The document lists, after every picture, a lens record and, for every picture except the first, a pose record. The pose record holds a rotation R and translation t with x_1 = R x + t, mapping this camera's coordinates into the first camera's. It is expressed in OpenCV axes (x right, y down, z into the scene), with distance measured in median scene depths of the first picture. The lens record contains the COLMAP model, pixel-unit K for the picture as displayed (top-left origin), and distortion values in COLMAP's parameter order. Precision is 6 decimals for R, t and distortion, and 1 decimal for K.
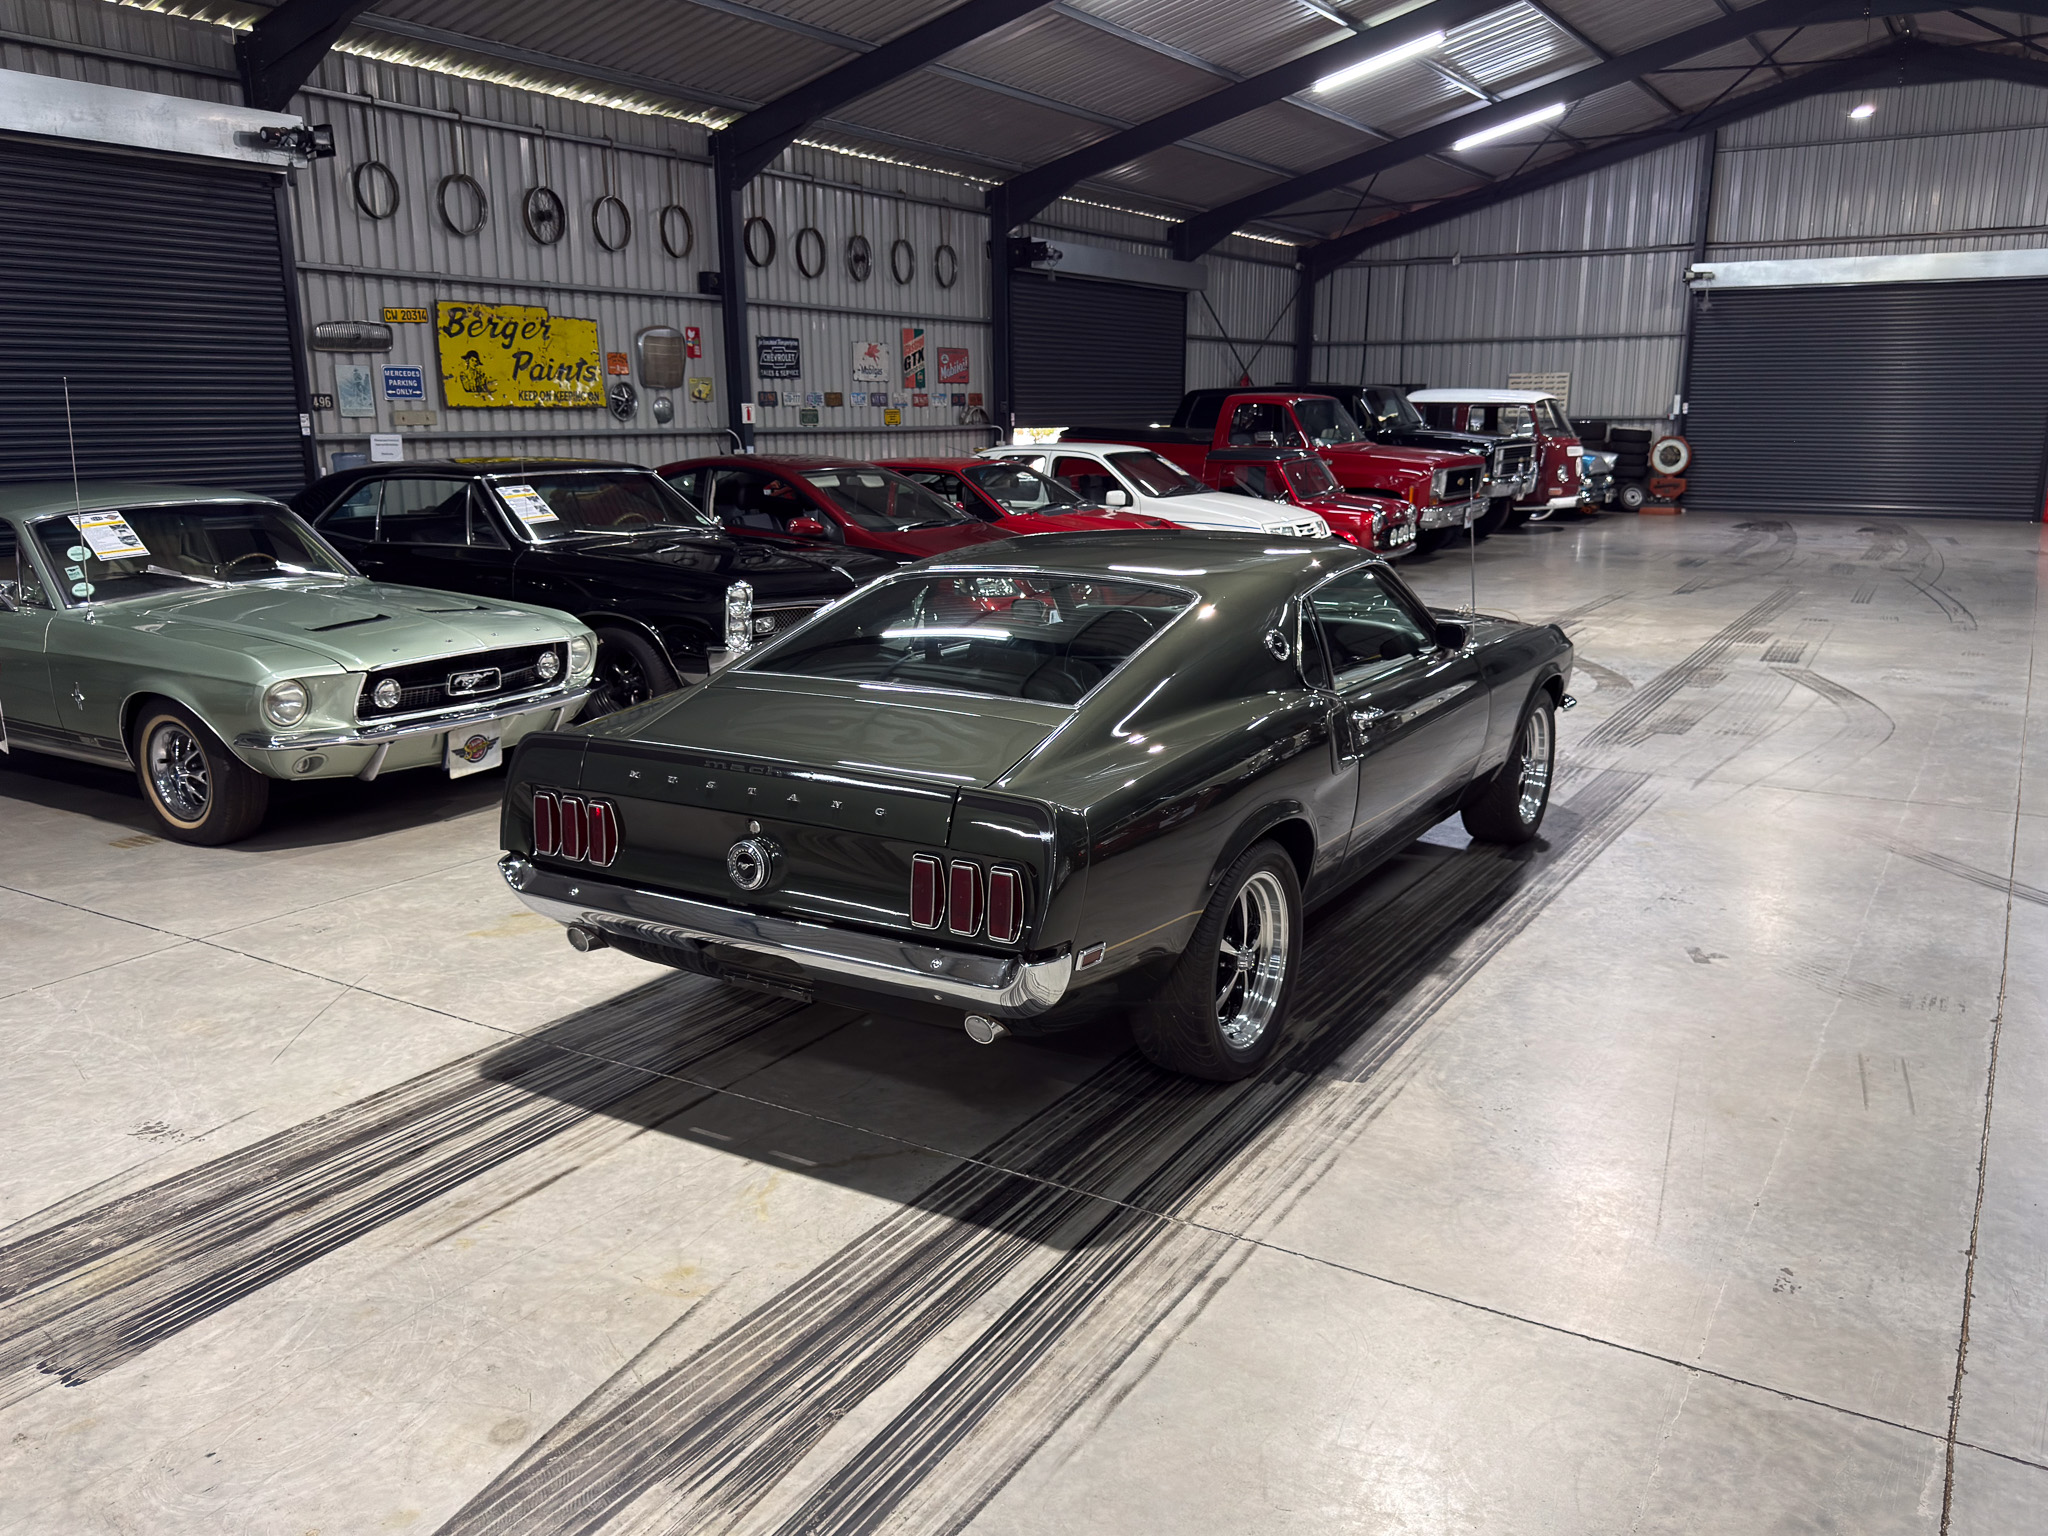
lens RADIAL K [[1559.6, 0, 1065.4], [0, 1559.6, 826.8], [0, 0, 1]] dist [0.064707, -0.102739]
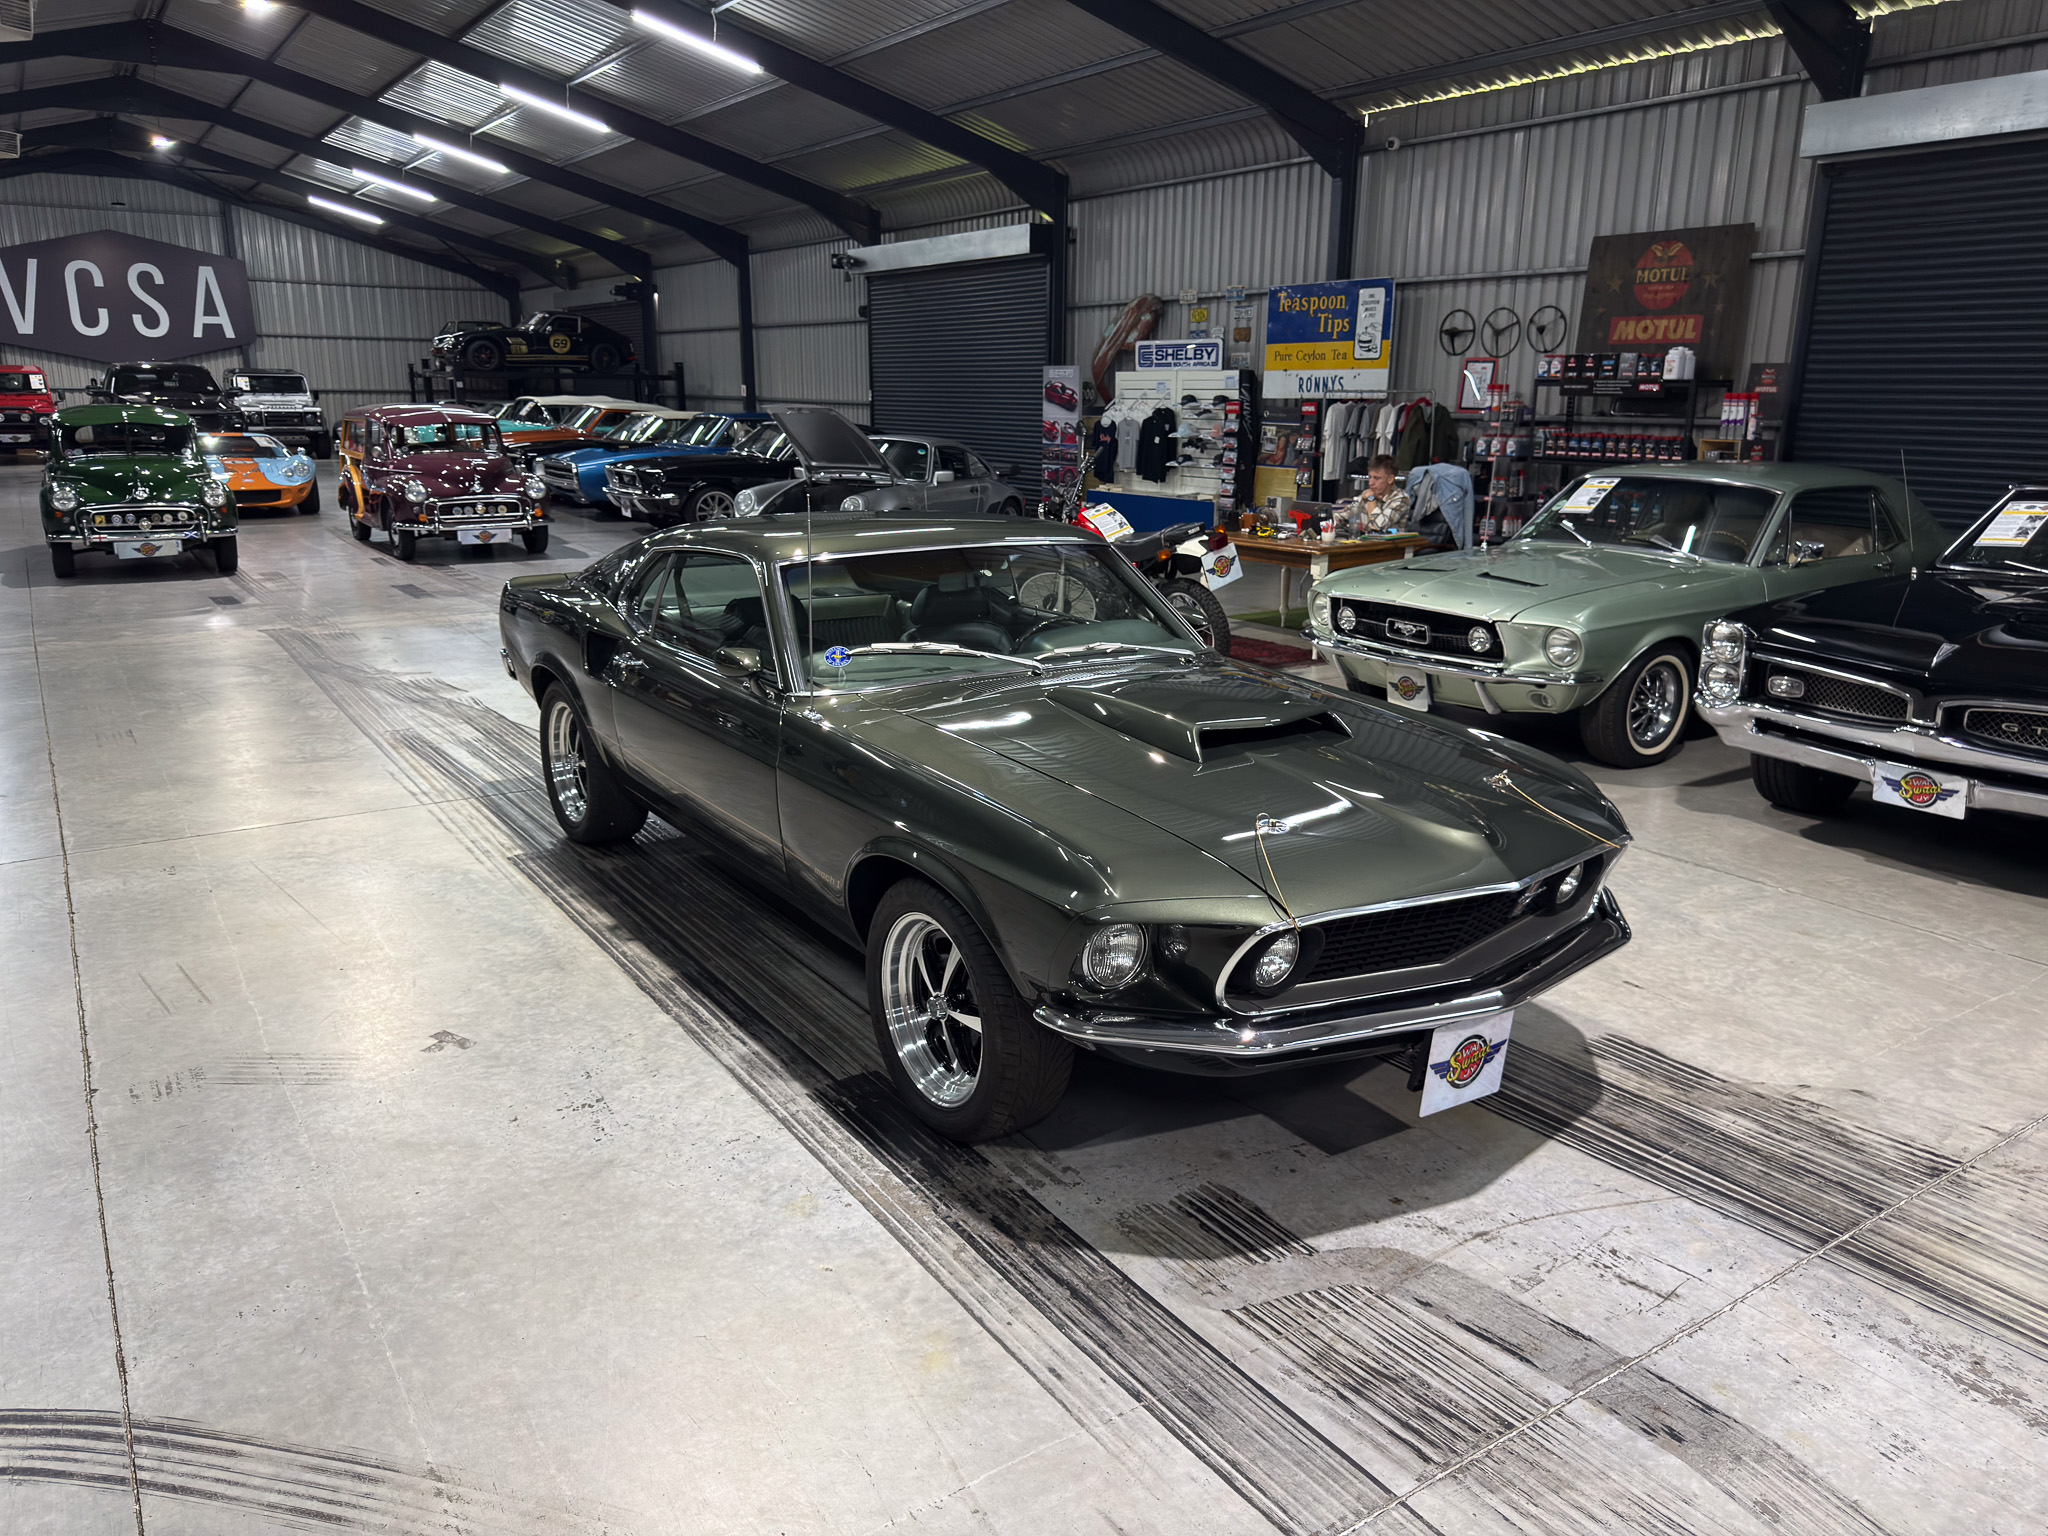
lens RADIAL K [[1441.3, 0, 1023.1], [0, 1441.3, 802.8], [0, 0, 1]] dist [0.064602, -0.088464]
pose [[-0.421346, 0.249656, -0.871860, 0.345907], [-0.240115, 0.896345, 0.372708, -0.149981], [0.874535, 0.366385, -0.317725, 0.549532]]
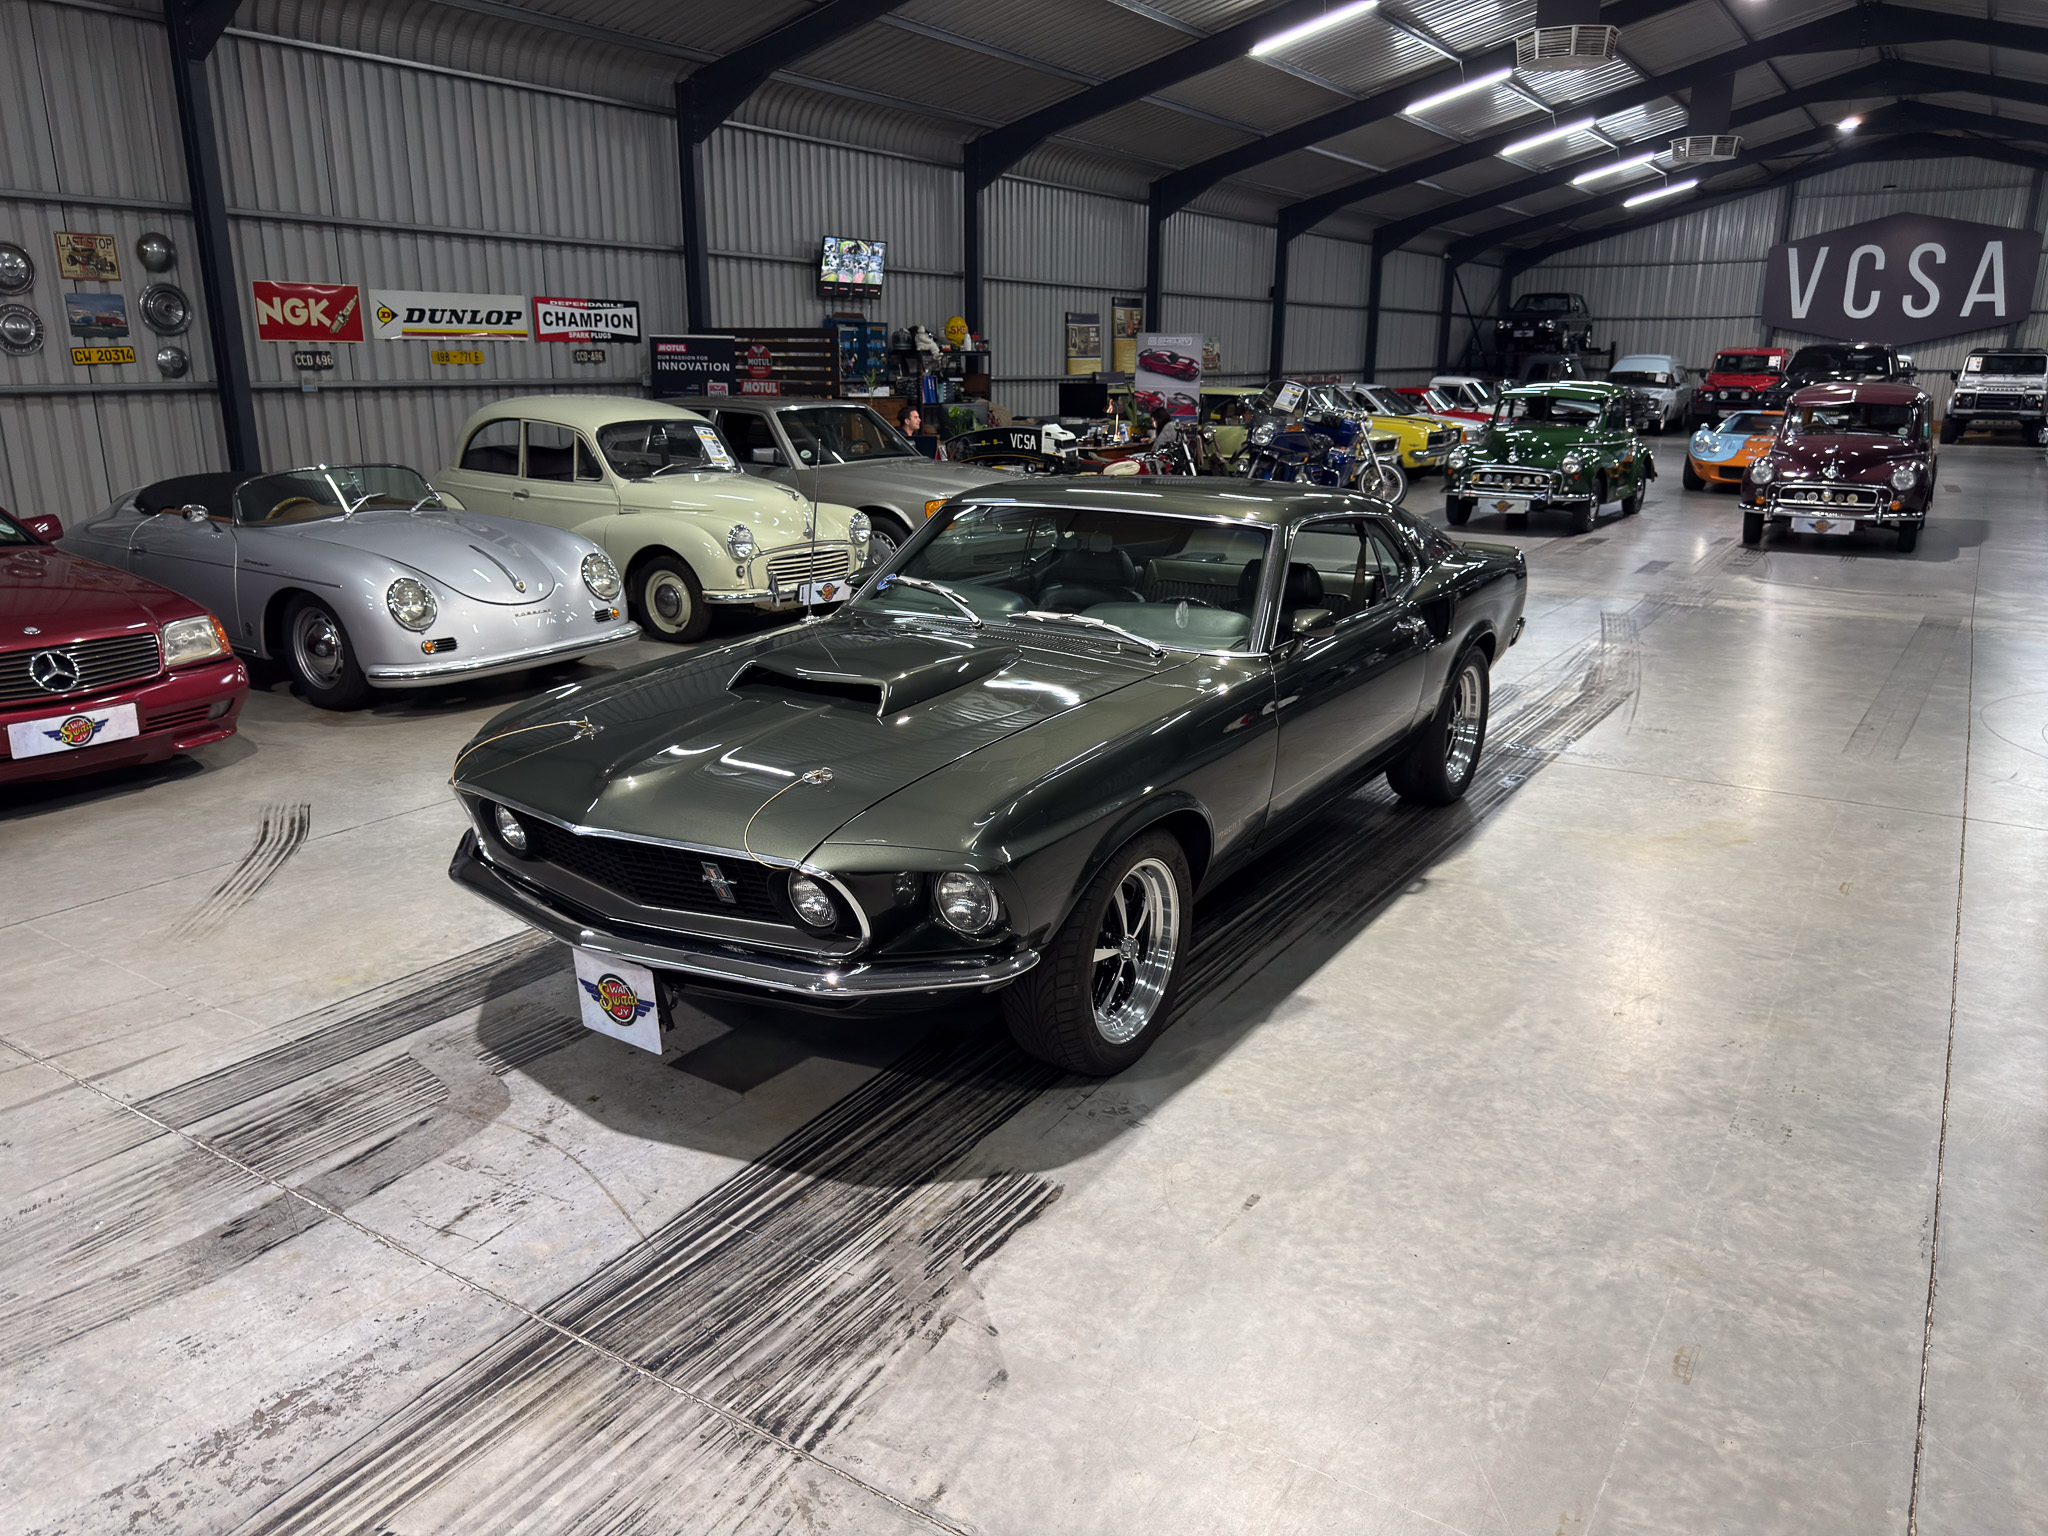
lens RADIAL K [[1455.2, 0, 1024.0], [0, 1455.2, 768.0], [0, 0, 1]] dist [0.048356, -0.049603]
pose [[-0.999401, -0.008328, 0.033604, 0.041781], [0.009886, 0.861574, 0.507535, -0.199693], [-0.033179, 0.507563, -0.860975, 0.744248]]
